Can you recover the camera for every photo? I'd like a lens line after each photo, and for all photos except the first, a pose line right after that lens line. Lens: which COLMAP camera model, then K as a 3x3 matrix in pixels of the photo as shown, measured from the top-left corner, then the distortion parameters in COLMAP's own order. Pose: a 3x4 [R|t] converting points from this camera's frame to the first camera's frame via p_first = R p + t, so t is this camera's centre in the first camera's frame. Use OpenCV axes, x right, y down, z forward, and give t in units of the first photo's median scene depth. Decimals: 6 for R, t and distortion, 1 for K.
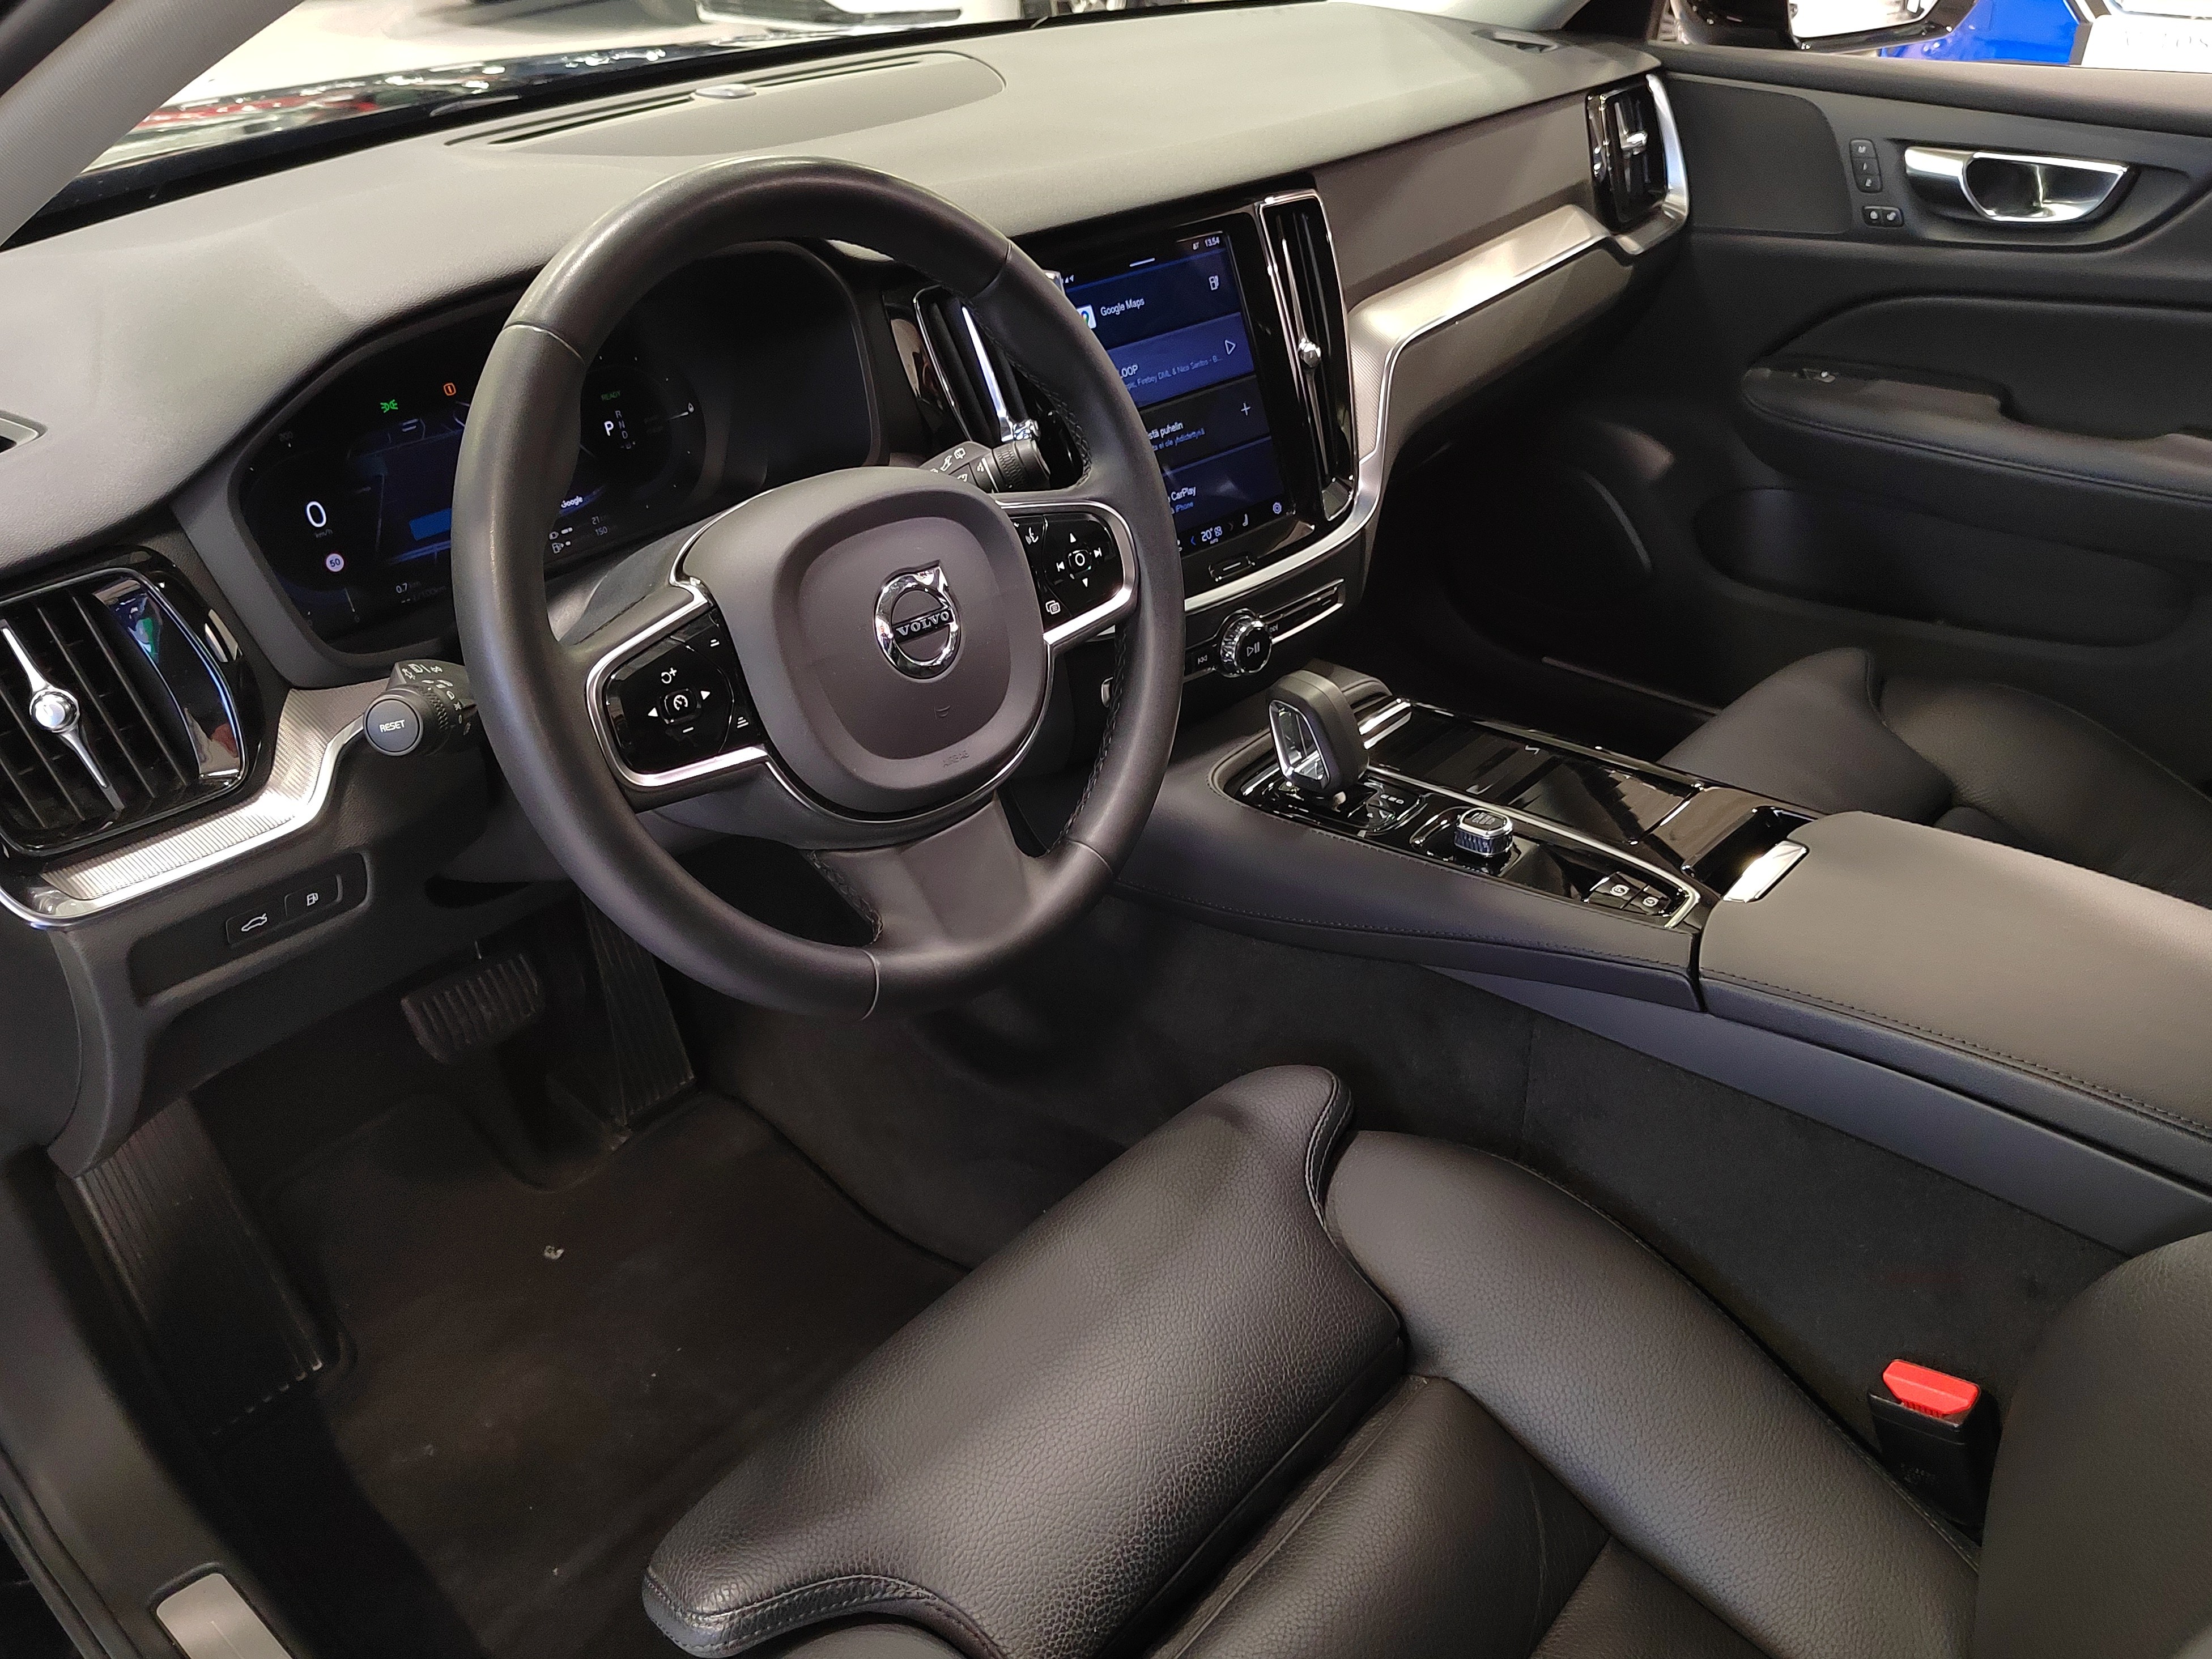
lens RADIAL K [[1823.0, 0, 1106.0], [0, 1823.0, 829.5], [0, 0, 1]] dist [0.072263, -0.119922]
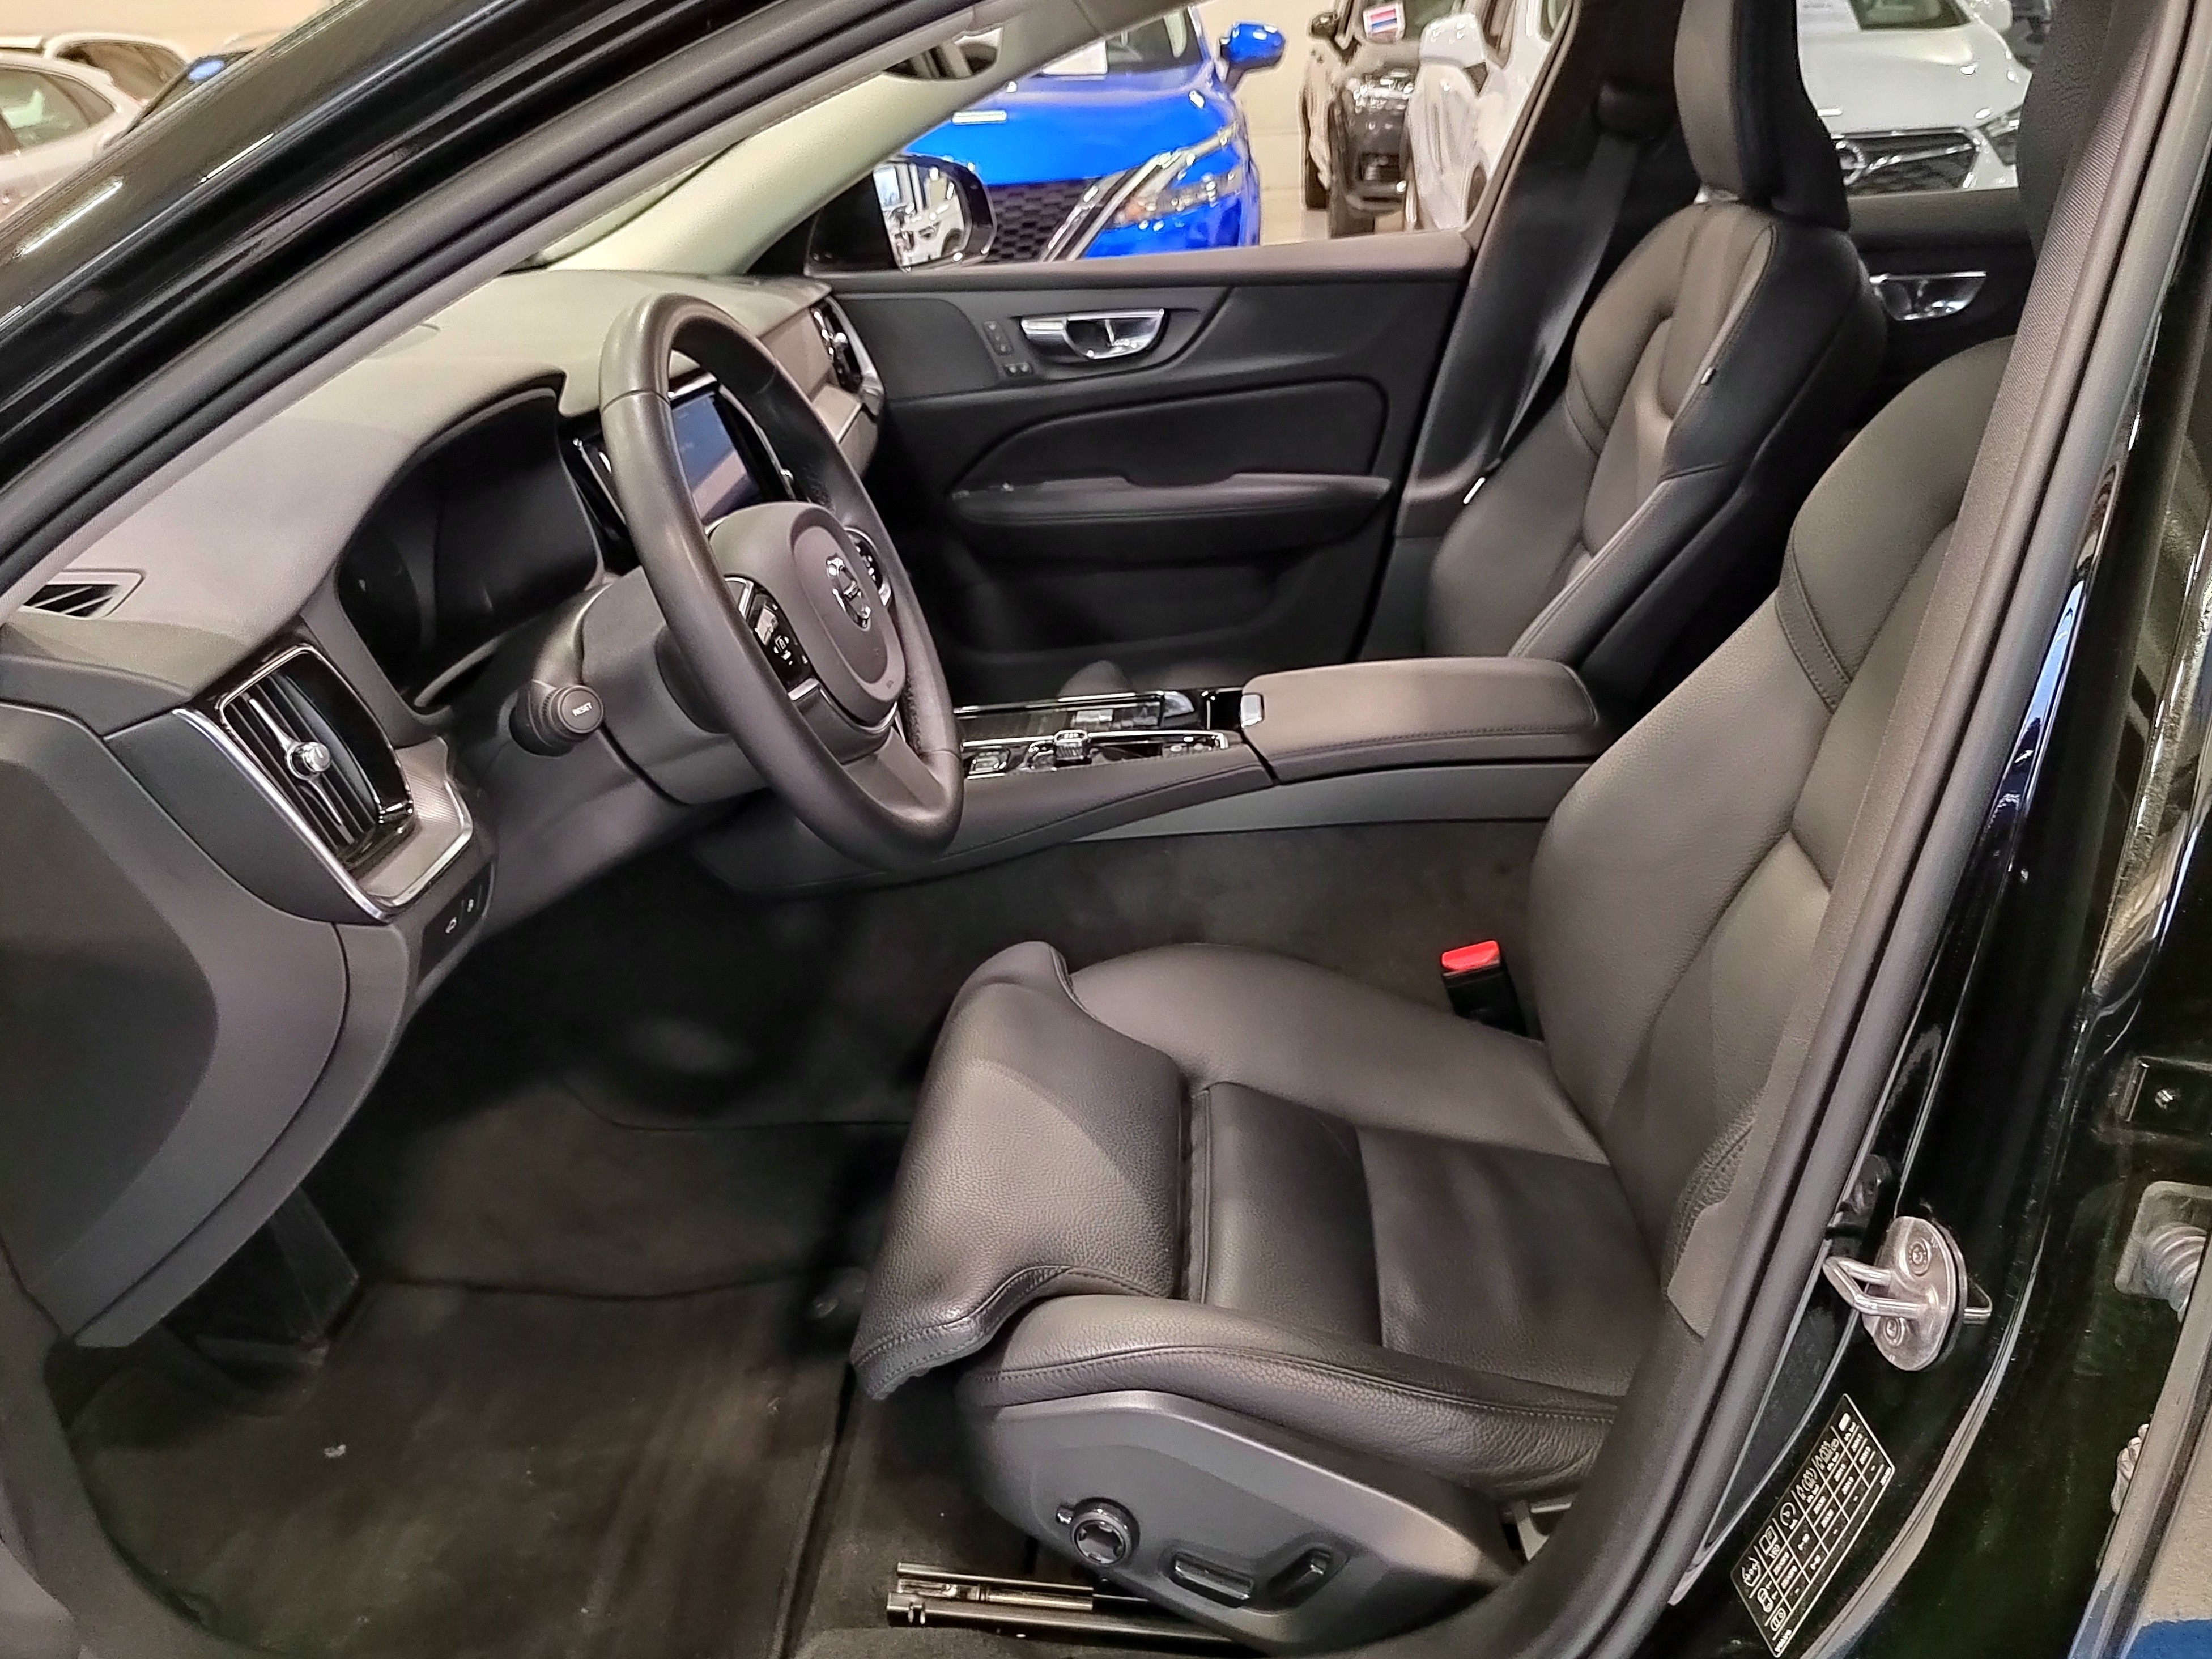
lens RADIAL K [[1823.0, 0, 1106.0], [0, 1823.0, 829.5], [0, 0, 1]] dist [0.072263, -0.119922]
pose [[0.784773, -0.254232, 0.565240, -0.436837], [0.348842, 0.935009, -0.063782, 0.120266], [-0.512289, 0.247234, 0.822457, -0.119072]]
